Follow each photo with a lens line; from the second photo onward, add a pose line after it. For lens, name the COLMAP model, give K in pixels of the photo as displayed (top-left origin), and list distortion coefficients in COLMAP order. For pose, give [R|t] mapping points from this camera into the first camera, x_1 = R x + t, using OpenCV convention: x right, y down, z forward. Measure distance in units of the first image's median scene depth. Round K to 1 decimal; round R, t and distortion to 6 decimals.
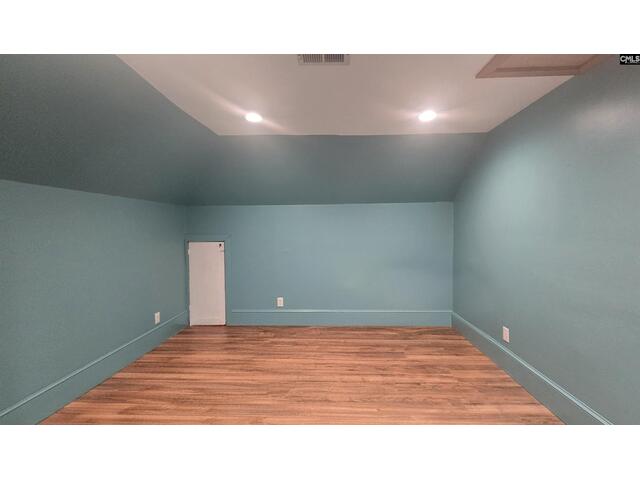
lens RADIAL K [[254.0, 0, 320.0], [0, 254.0, 240.0], [0, 0, 1]] dist [-0.001117, 0.000005]
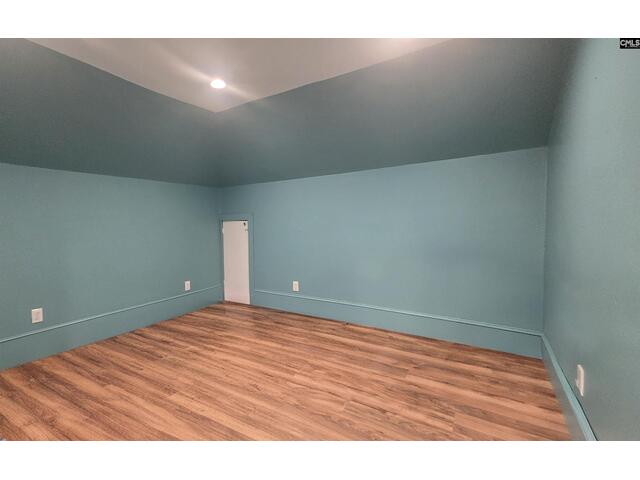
lens RADIAL K [[286.3, 0, 320.0], [0, 286.3, 240.0], [0, 0, 1]] dist [0.042445, -0.000037]
pose [[0.868919, 0.015742, -0.494704, 0.428895], [-0.009026, 0.999832, 0.015962, 0.062570], [0.494872, -0.009405, 0.868915, 0.160445]]
